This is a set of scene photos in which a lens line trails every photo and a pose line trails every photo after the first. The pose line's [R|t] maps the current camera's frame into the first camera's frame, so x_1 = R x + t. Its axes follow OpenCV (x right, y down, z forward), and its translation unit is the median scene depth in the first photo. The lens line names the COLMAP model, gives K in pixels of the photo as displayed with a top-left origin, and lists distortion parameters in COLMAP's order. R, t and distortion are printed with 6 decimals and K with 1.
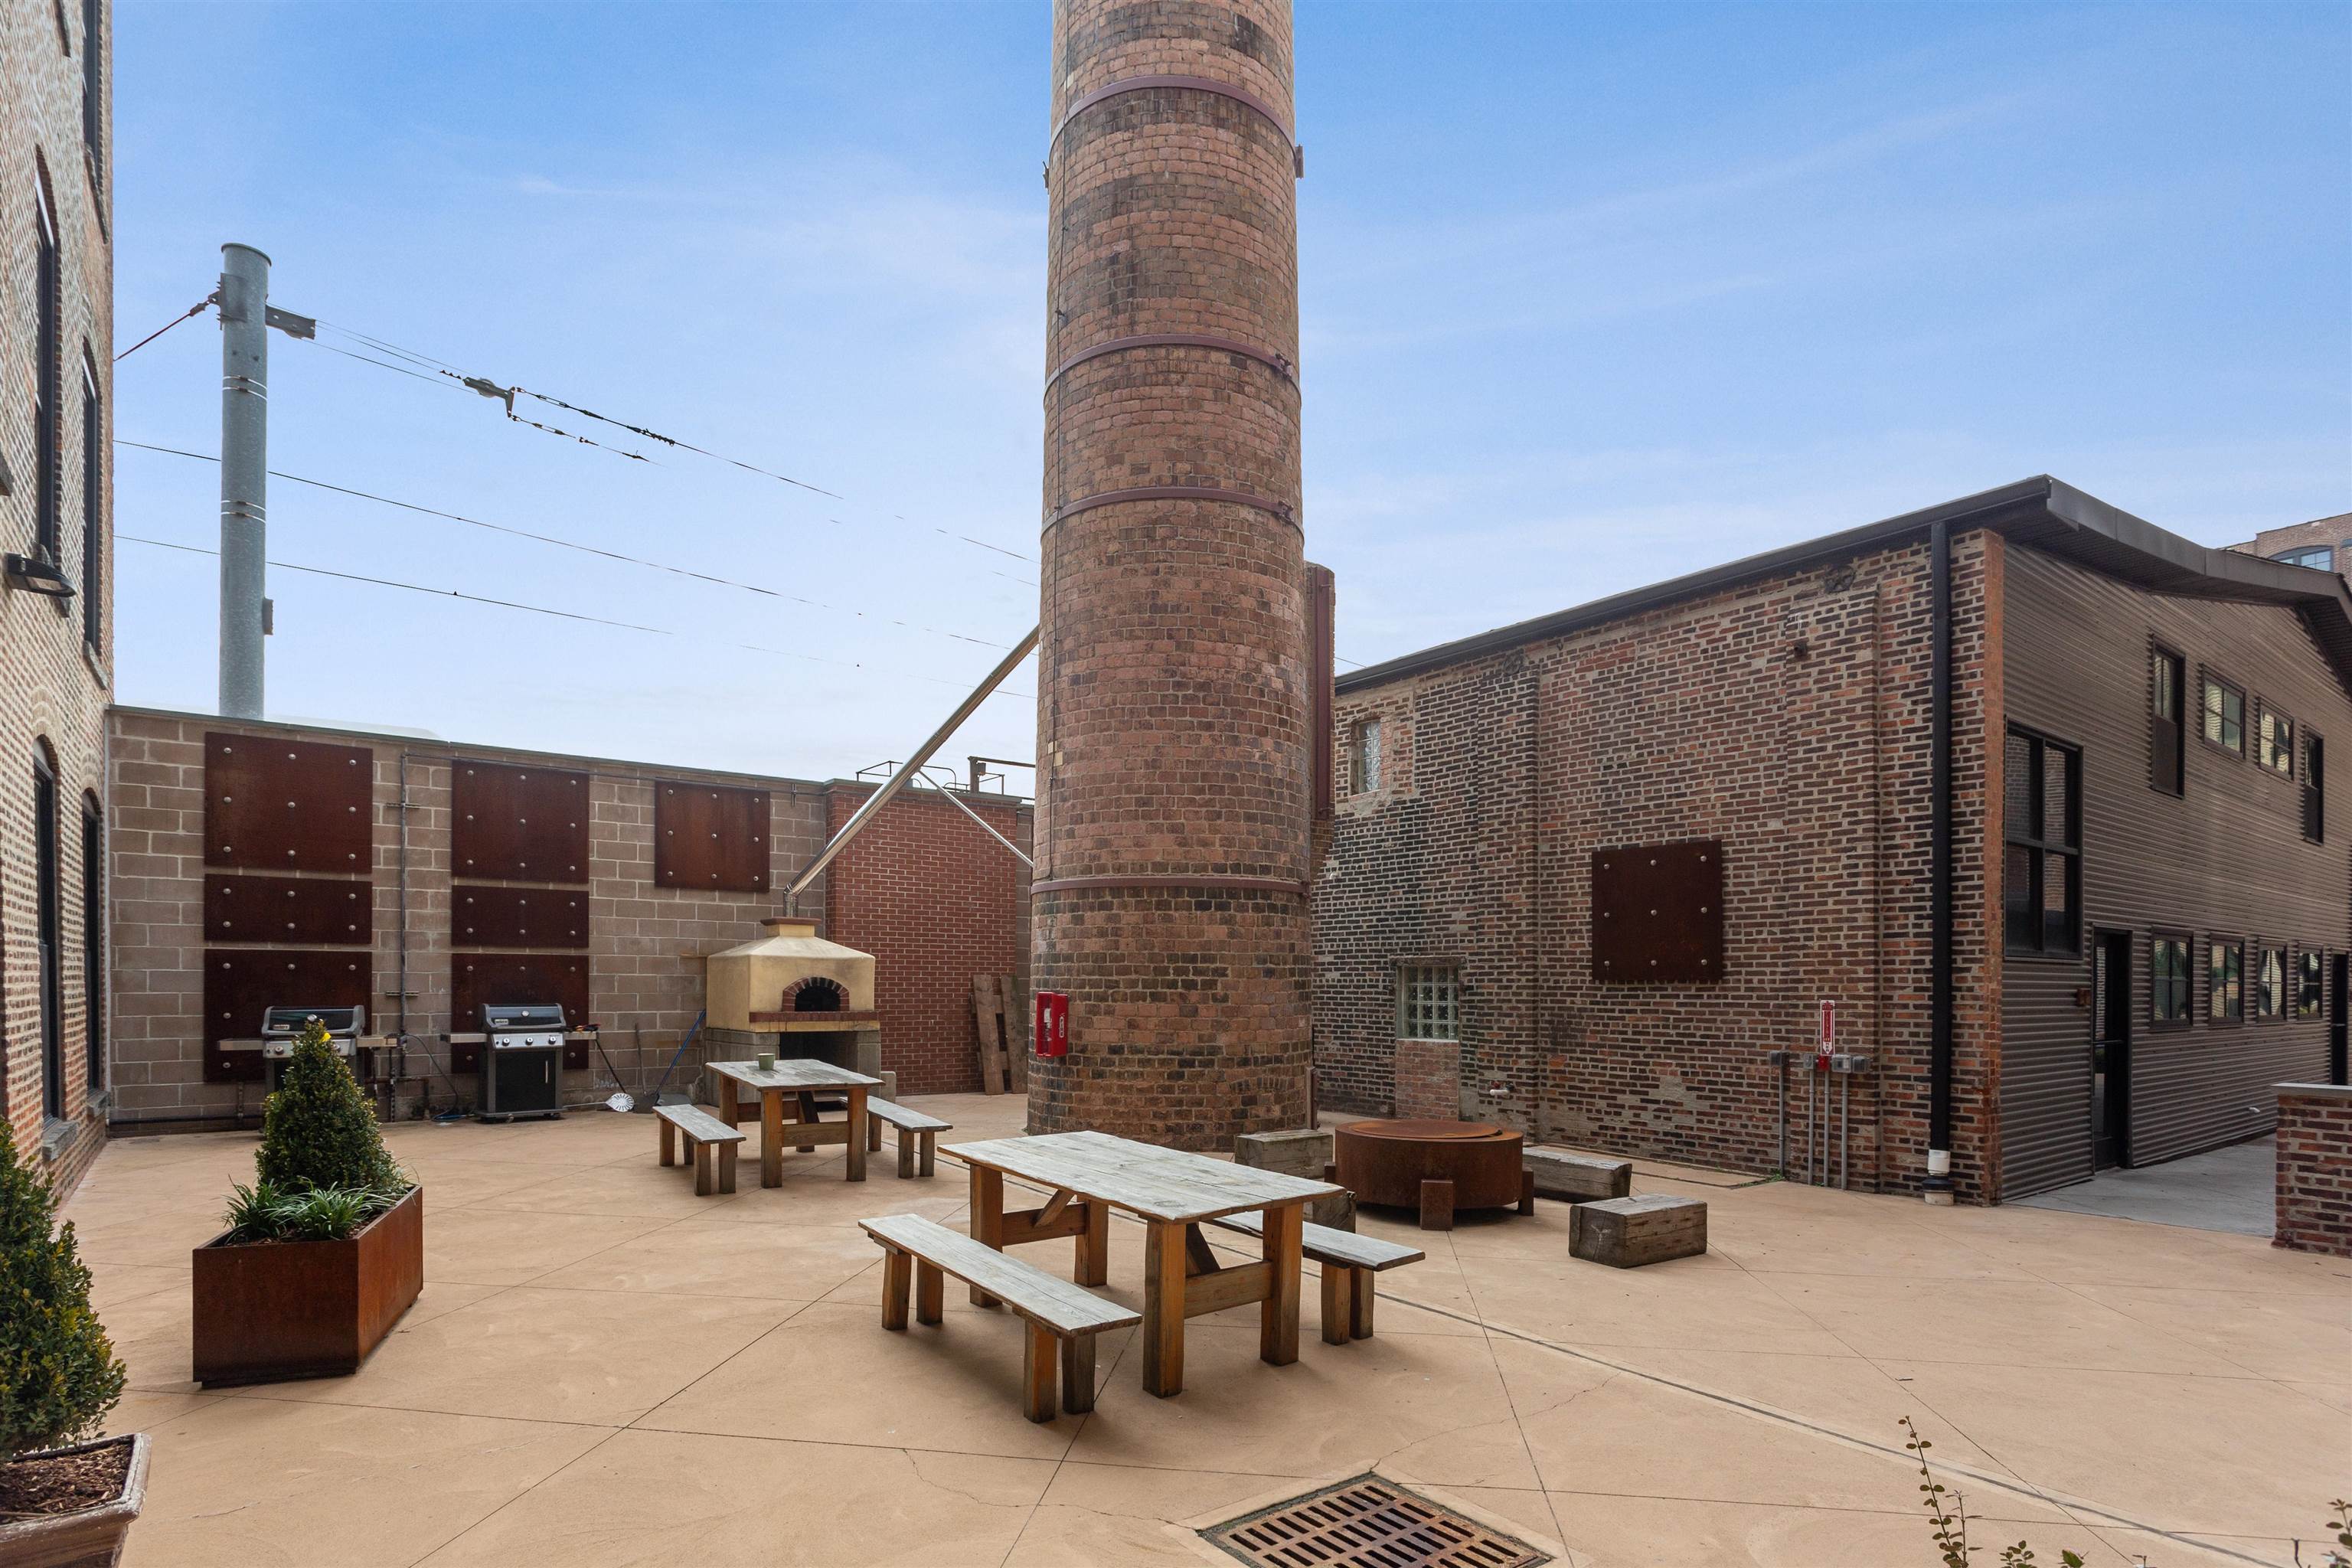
lens RADIAL K [[1137.0, 0, 1172.9], [0, 1137.0, 990.9], [0, 0, 1]] dist [-0.001353, 0.000253]
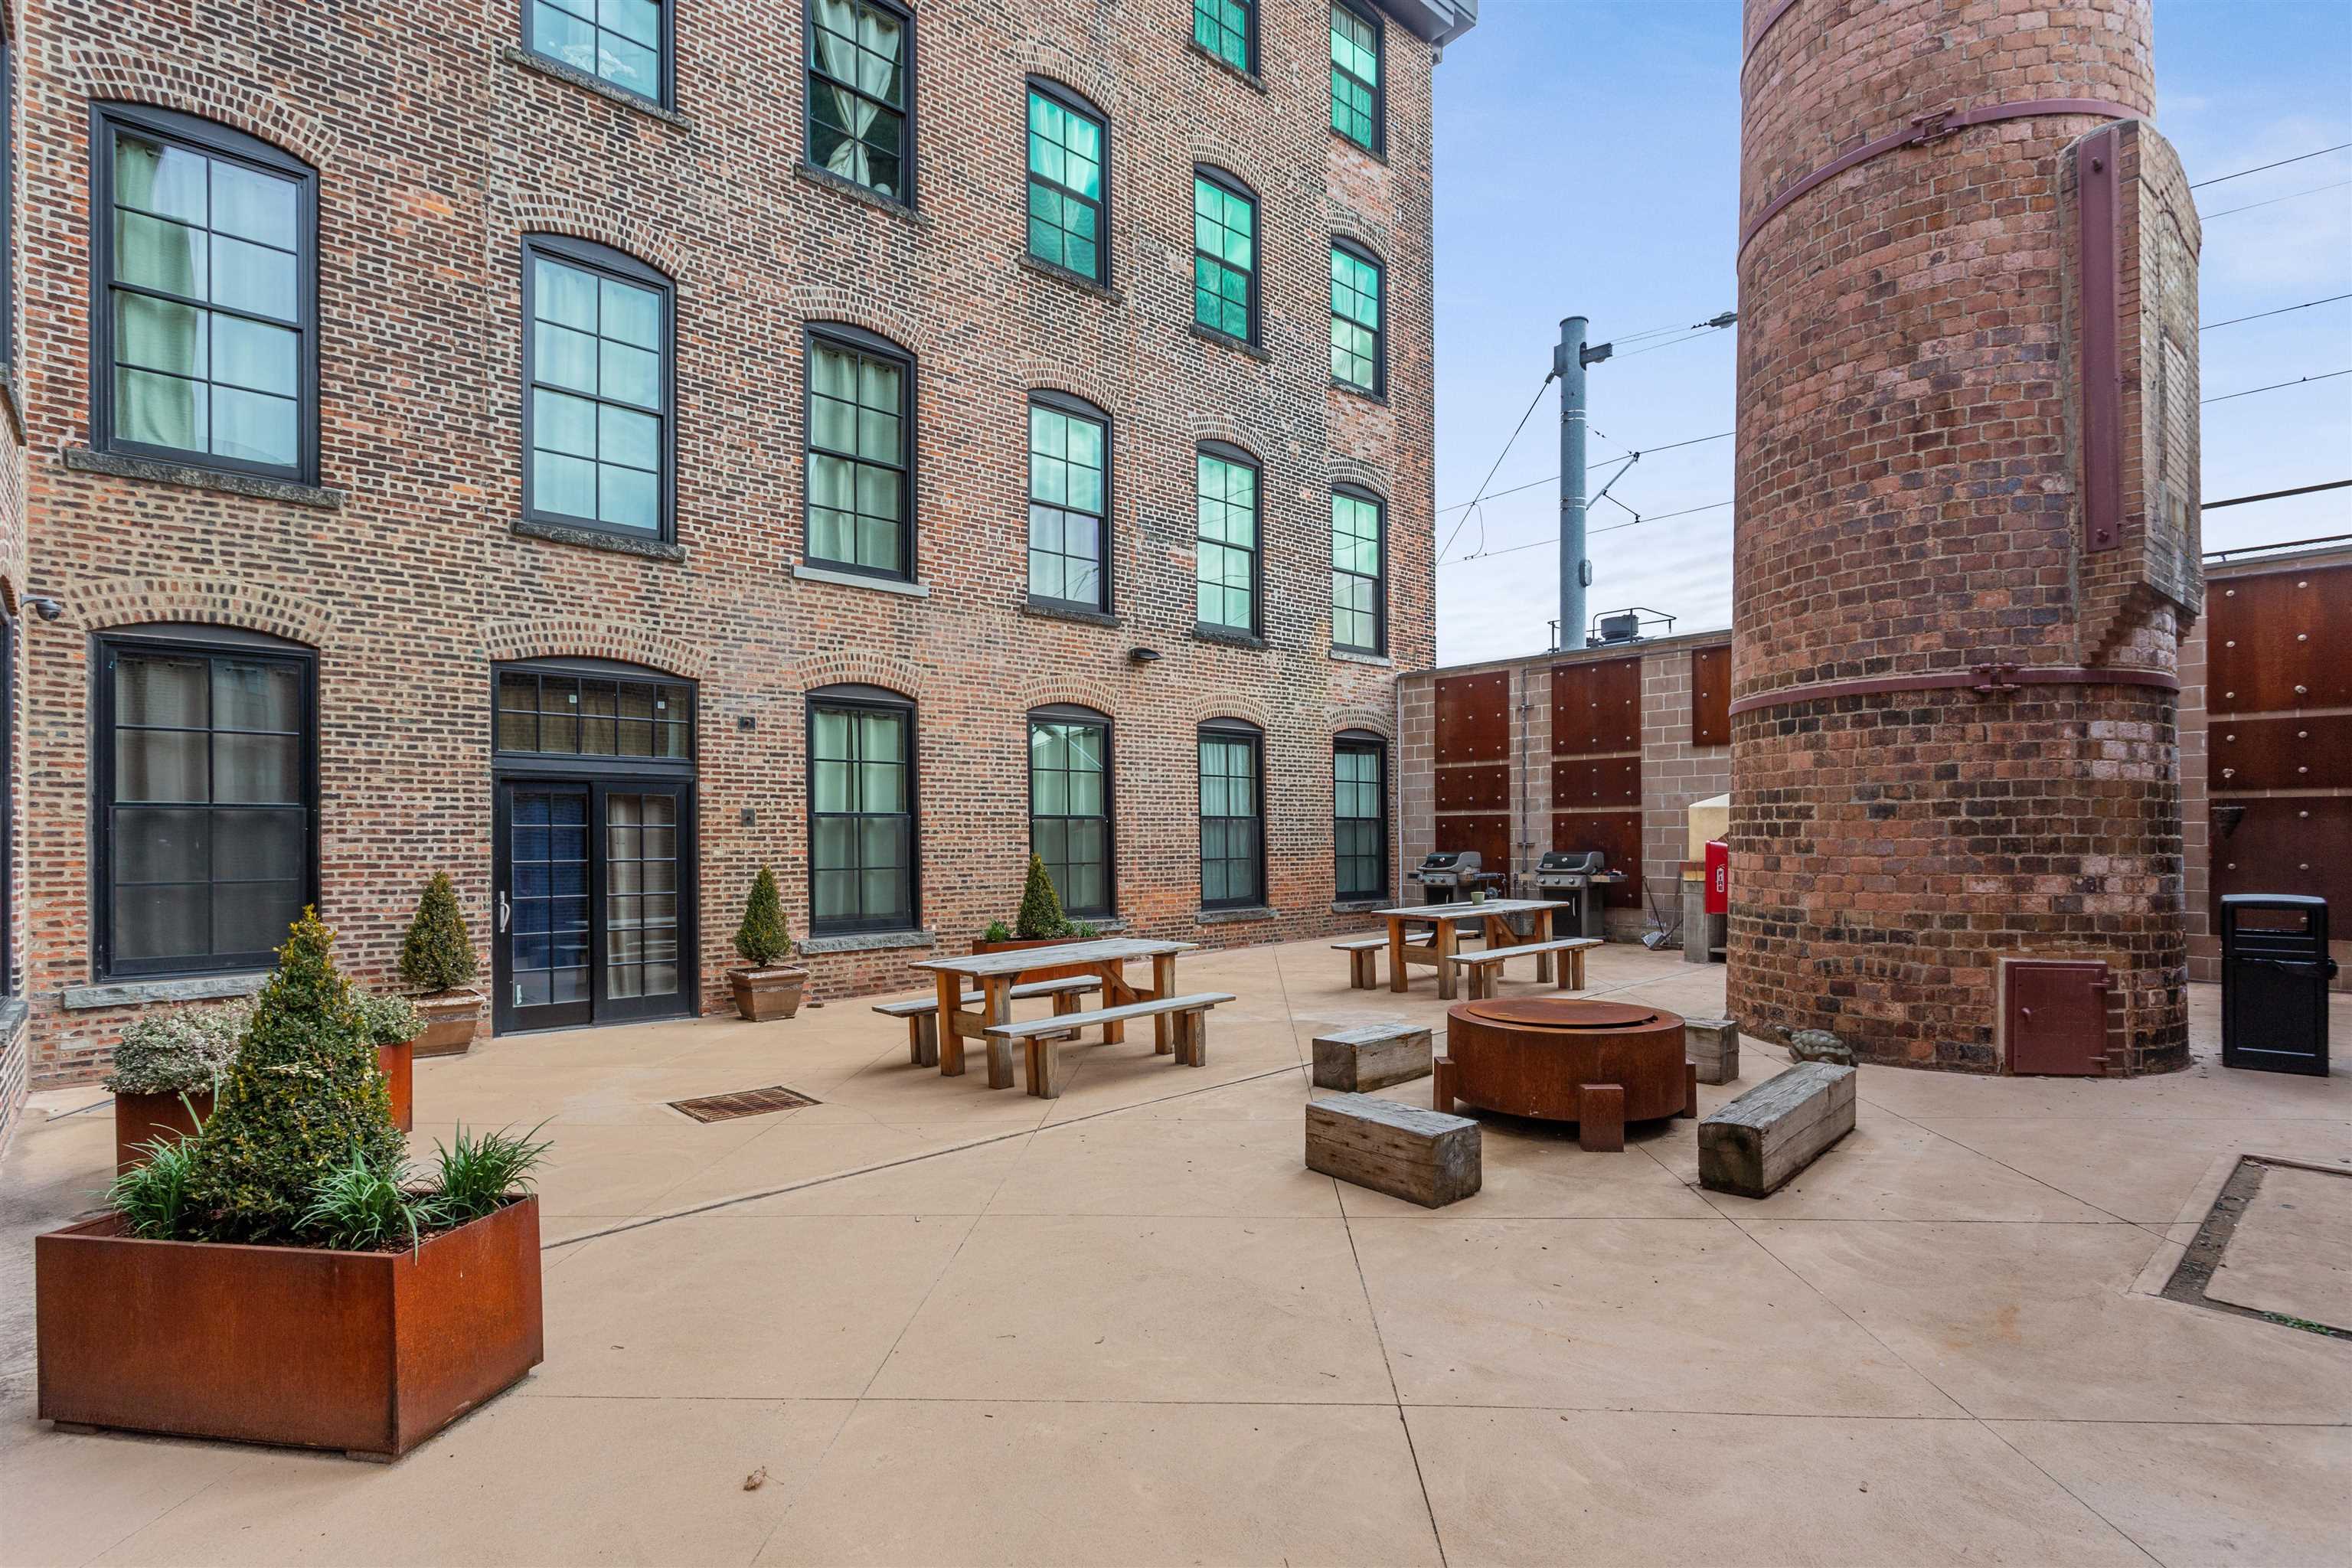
lens RADIAL K [[1140.4, 0, 1173.9], [0, 1140.4, 834.1], [0, 0, 1]] dist [0.002594, 0.000576]
pose [[0.104700, -0.009598, -0.994458, 0.726329], [-0.002832, 0.999946, -0.009949, 0.006174], [0.994500, 0.003858, 0.104668, 0.484827]]
